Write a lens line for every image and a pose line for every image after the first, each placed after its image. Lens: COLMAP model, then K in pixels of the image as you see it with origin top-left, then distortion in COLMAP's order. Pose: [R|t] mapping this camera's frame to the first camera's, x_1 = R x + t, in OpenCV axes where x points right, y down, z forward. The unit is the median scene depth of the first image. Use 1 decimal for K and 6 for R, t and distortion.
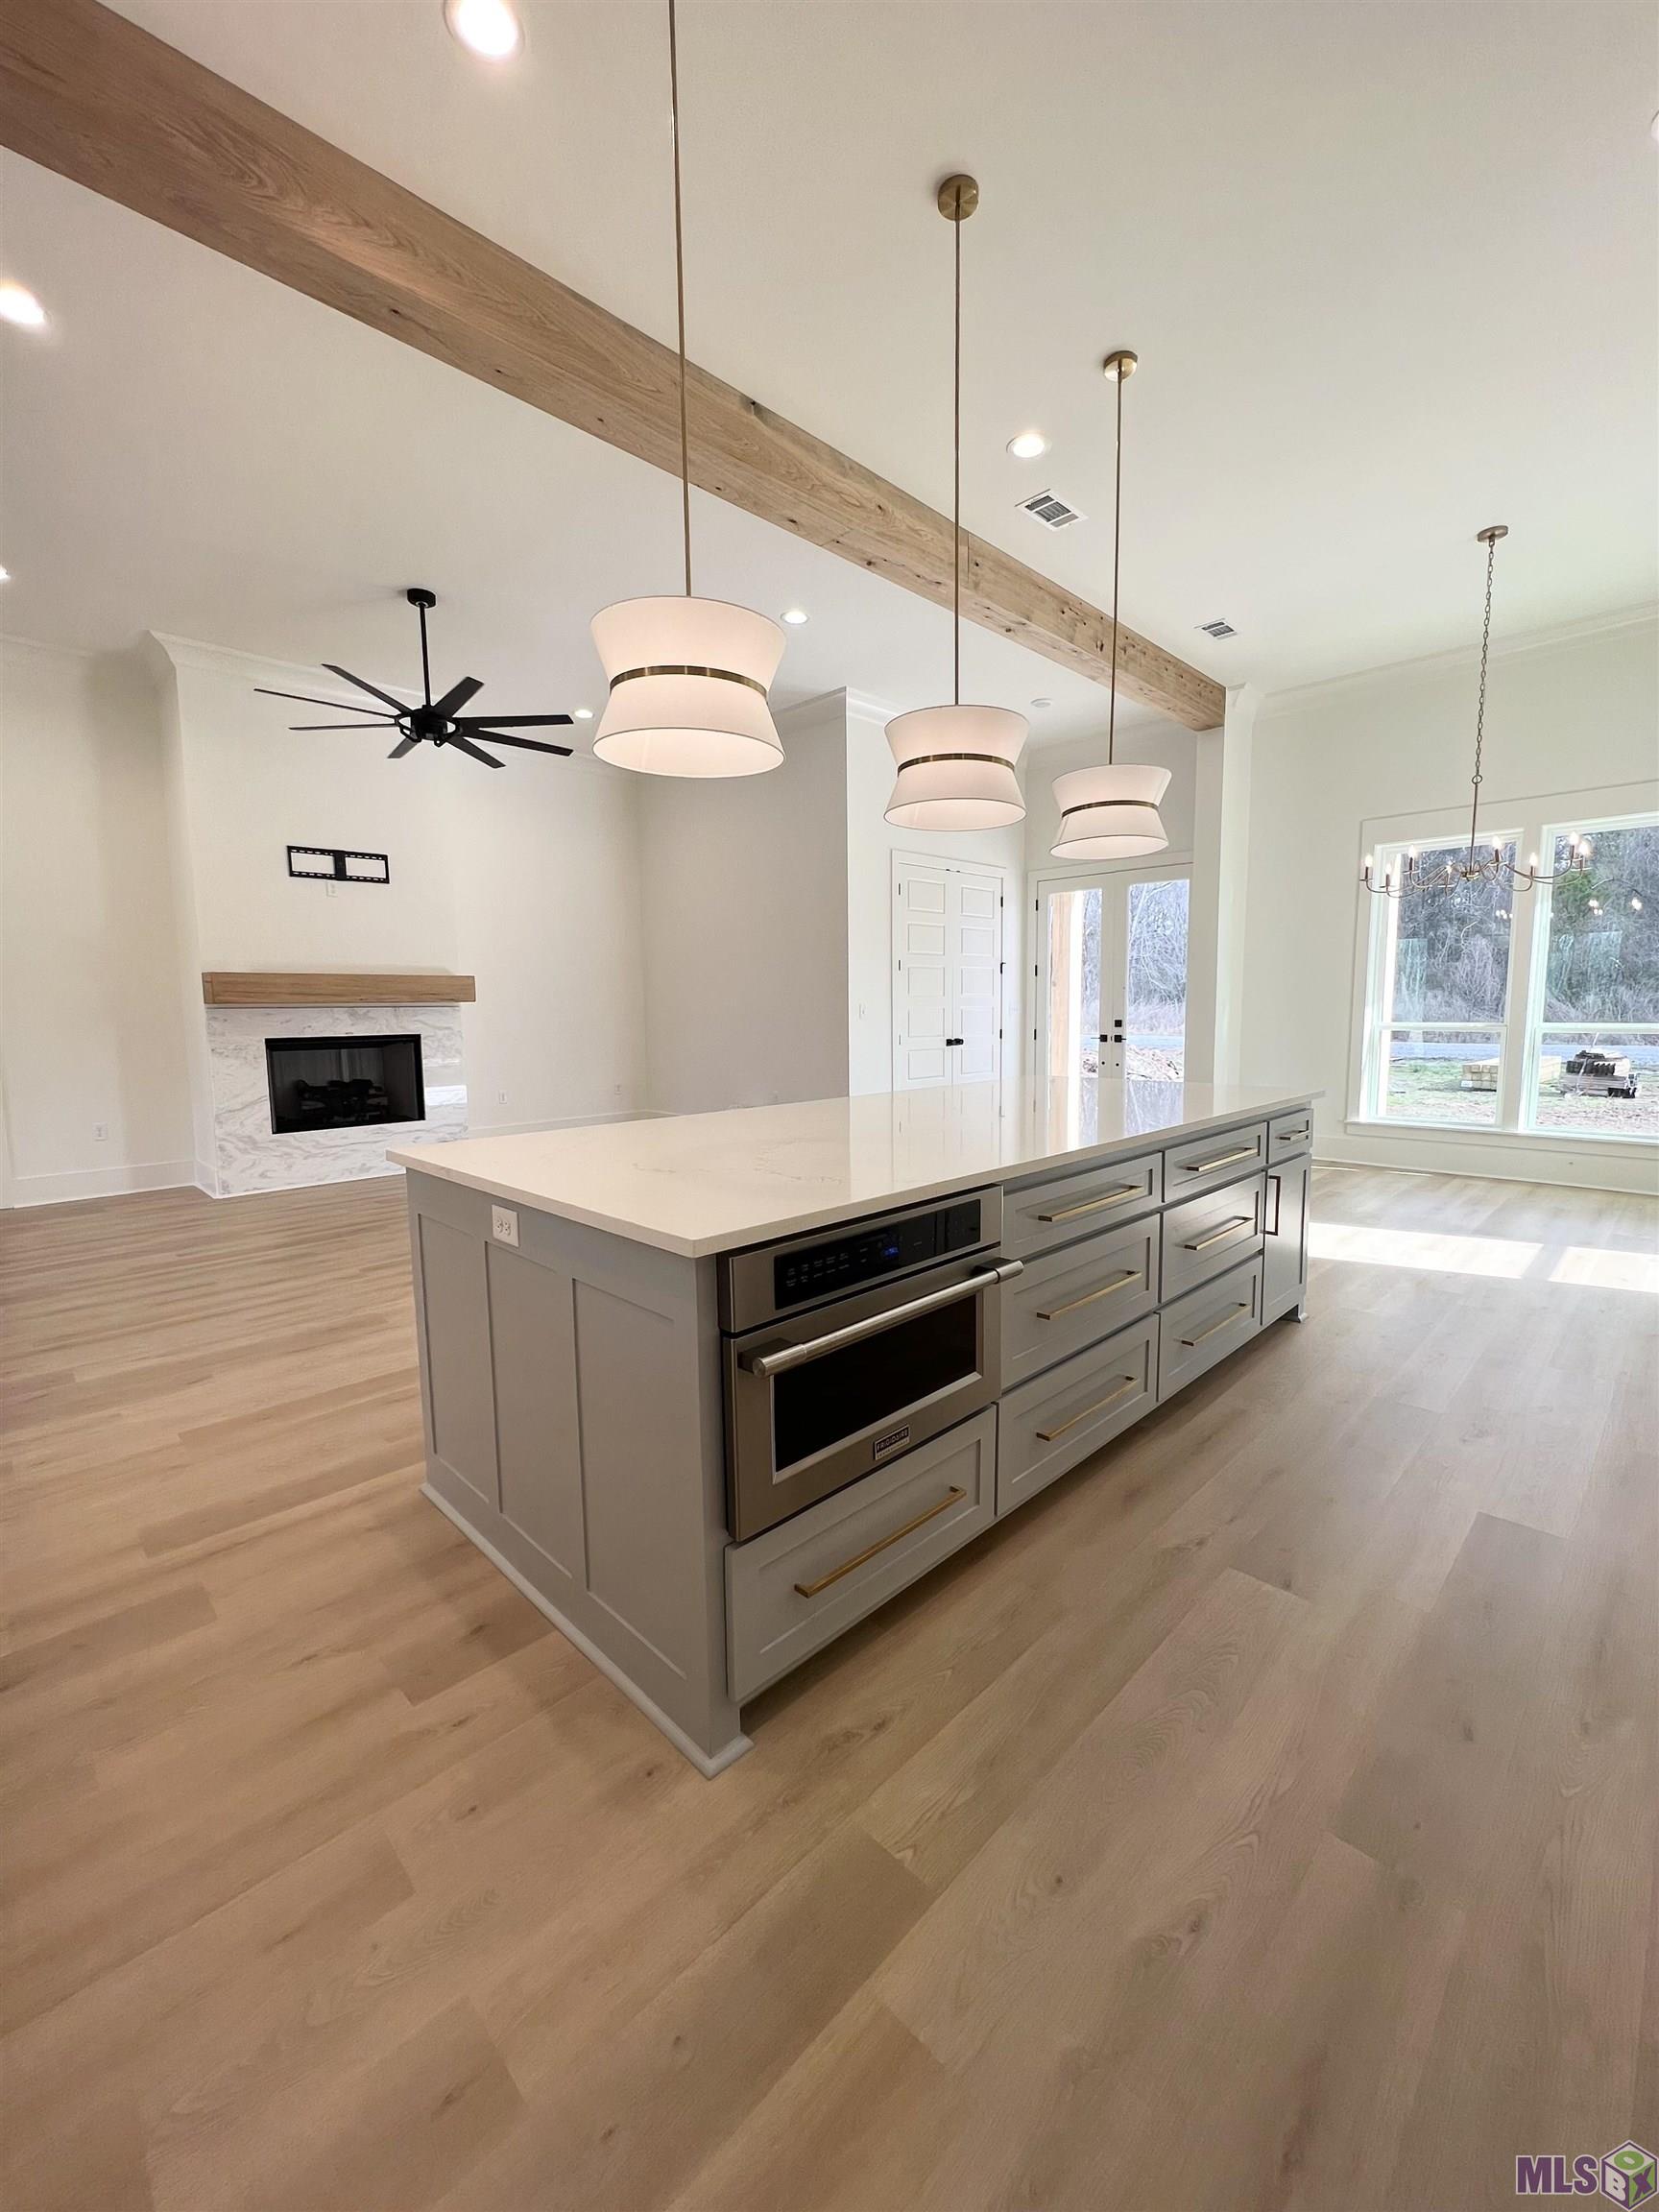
lens RADIAL K [[880.0, 0, 829.5], [0, 880.0, 1106.0], [0, 0, 1]] dist [-0.001983, 0.000078]
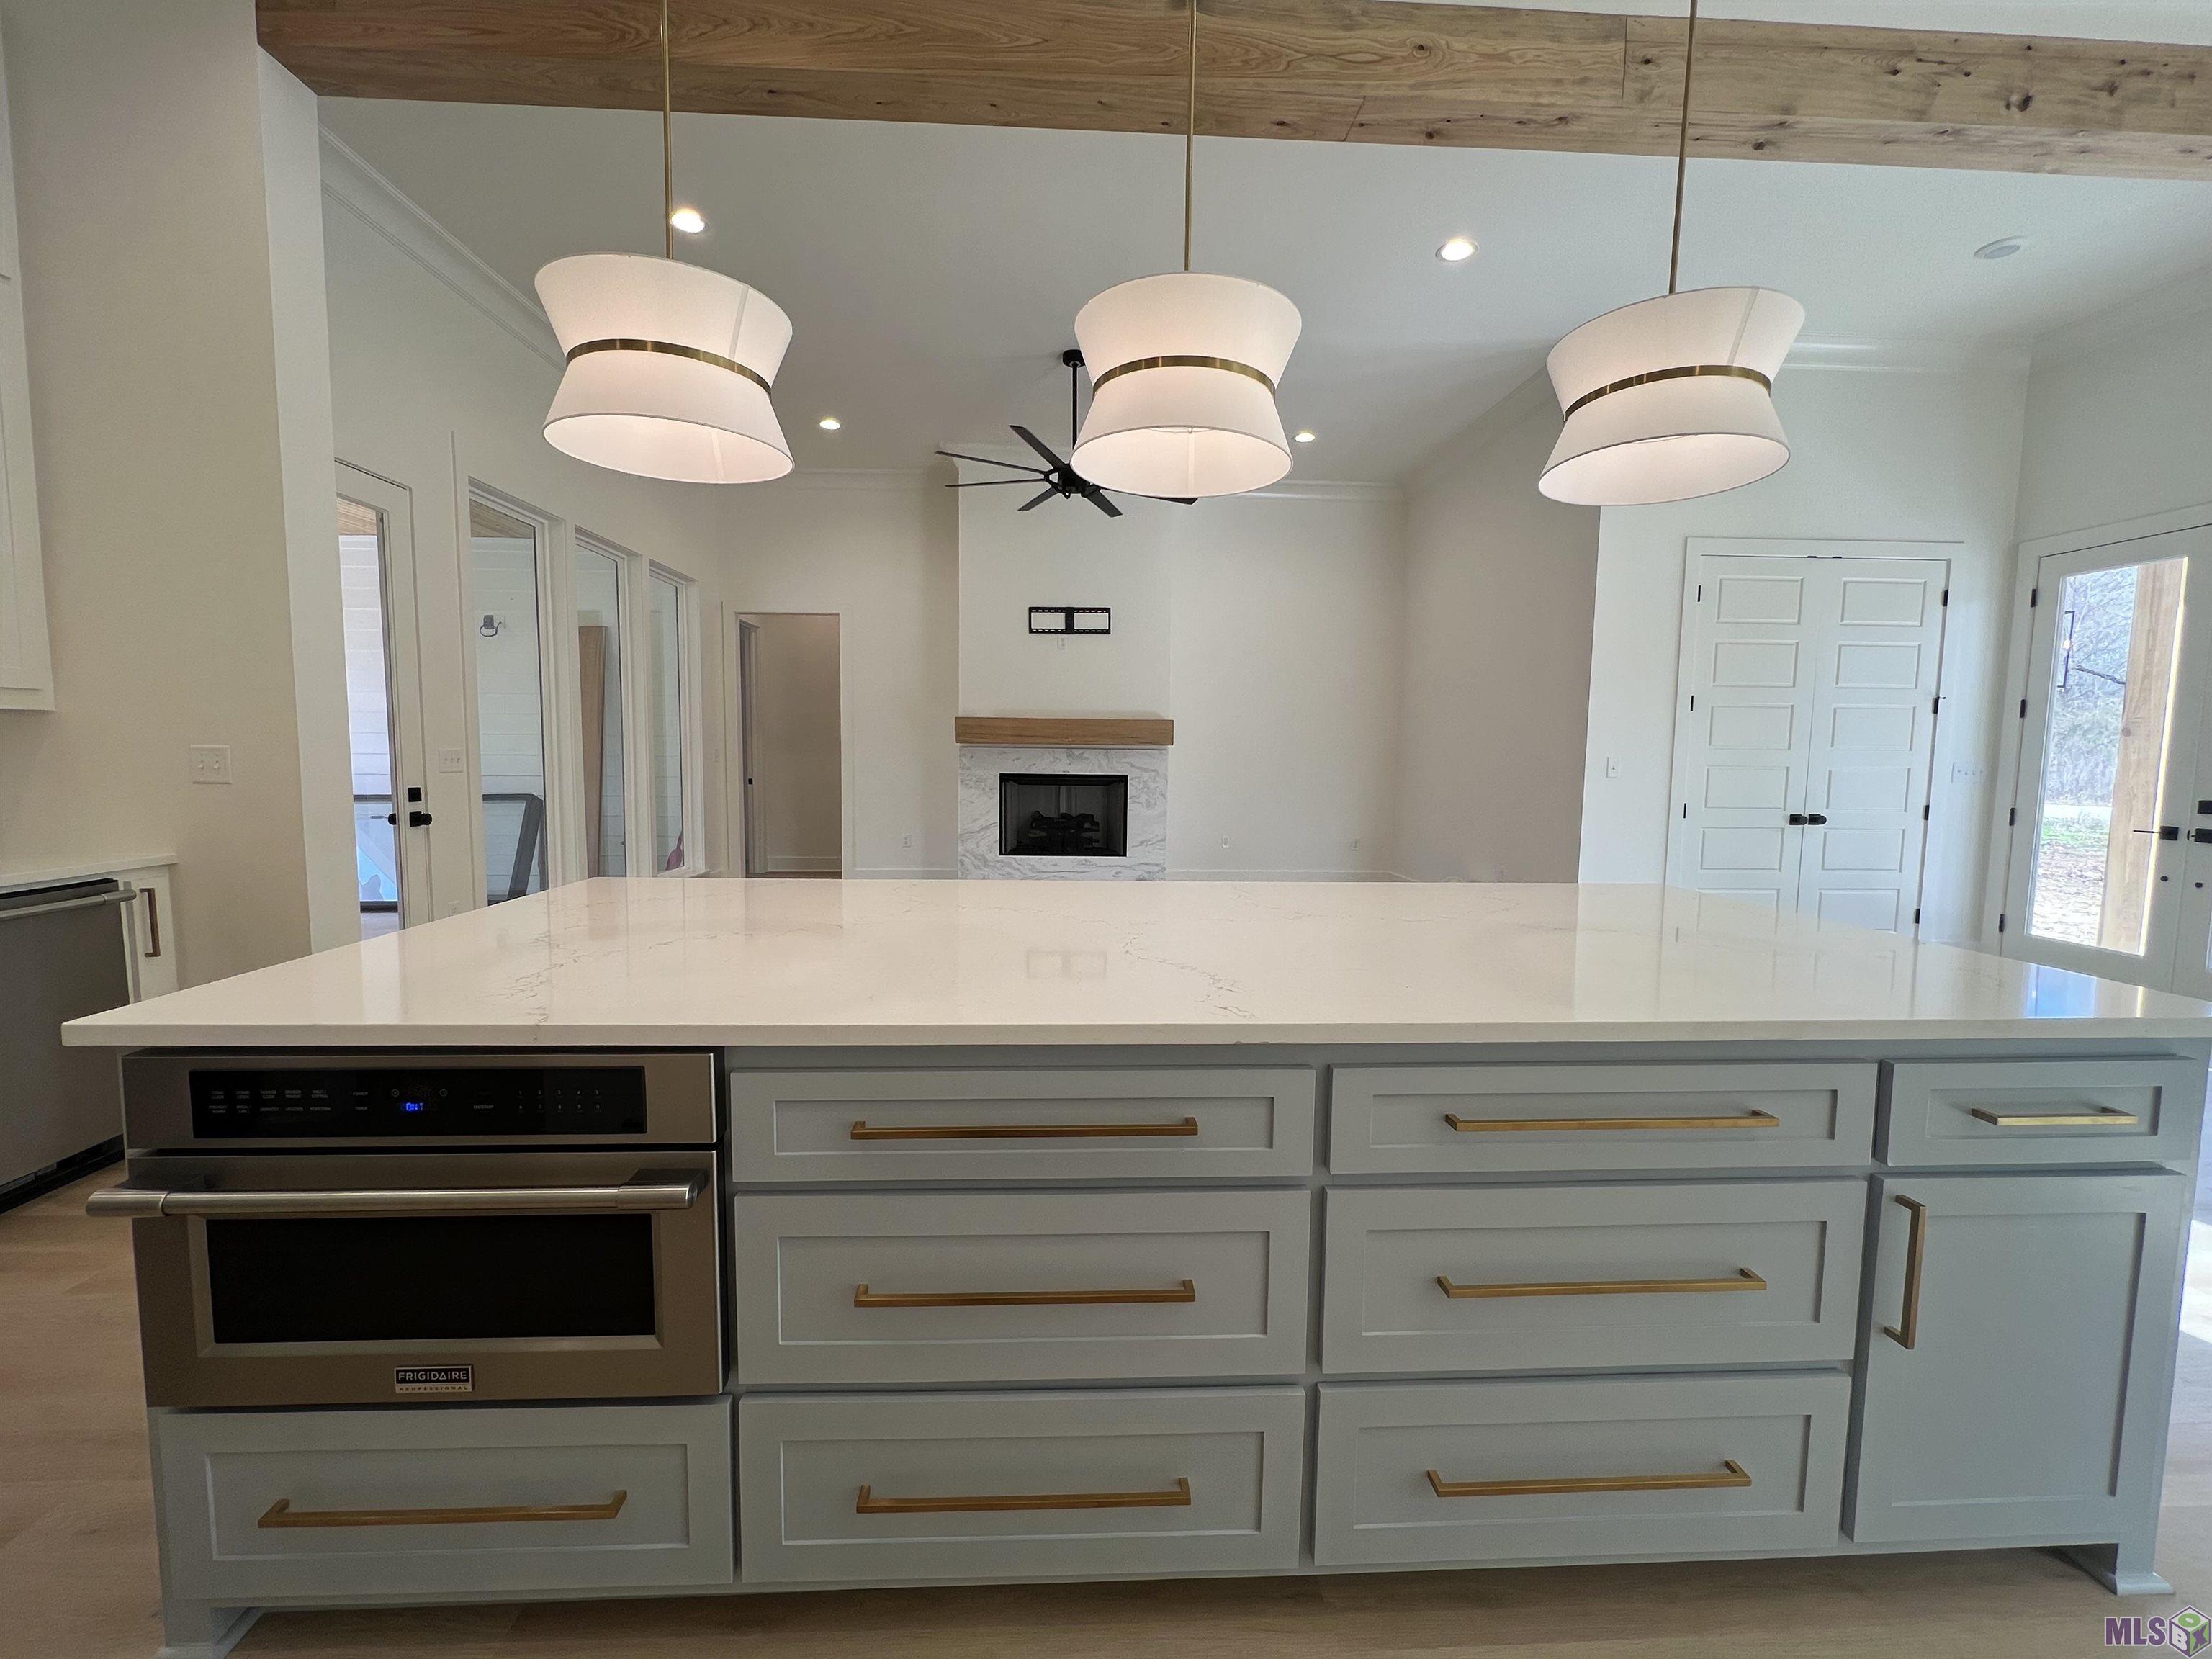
lens RADIAL K [[880.0, 0, 1106.0], [0, 880.0, 829.5], [0, 0, 1]] dist [-0.001983, 0.000078]
pose [[0.743344, 0.080892, -0.664000, 0.243161], [-0.097103, 0.995195, 0.012534, -0.030253], [0.661823, 0.055159, 0.747628, 0.220005]]
